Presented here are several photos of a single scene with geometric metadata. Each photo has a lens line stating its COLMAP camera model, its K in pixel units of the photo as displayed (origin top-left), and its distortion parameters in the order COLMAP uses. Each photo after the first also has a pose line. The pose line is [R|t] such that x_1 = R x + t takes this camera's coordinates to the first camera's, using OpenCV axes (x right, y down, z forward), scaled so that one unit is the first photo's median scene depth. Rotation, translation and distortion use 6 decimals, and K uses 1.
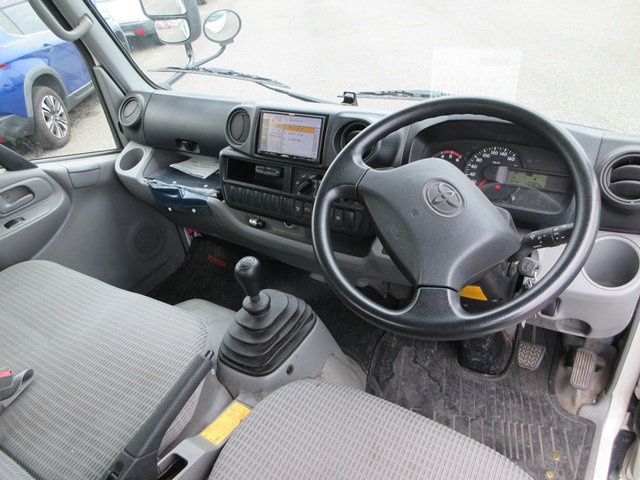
lens RADIAL K [[479.3, 0, 320.0], [0, 479.3, 240.0], [0, 0, 1]] dist [0.005426, -0.014095]
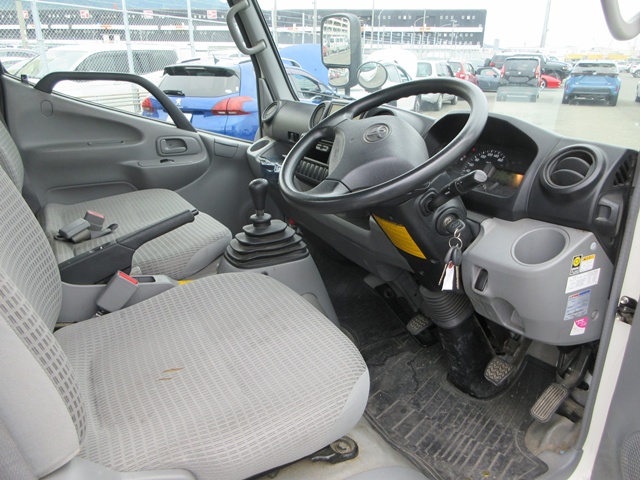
lens RADIAL K [[479.3, 0, 320.0], [0, 479.3, 240.0], [0, 0, 1]] dist [0.005426, -0.014095]
pose [[0.879285, 0.261911, -0.397819, 0.407092], [-0.338652, 0.931104, -0.135503, 0.231309], [0.334921, 0.253868, 0.907402, -0.080815]]
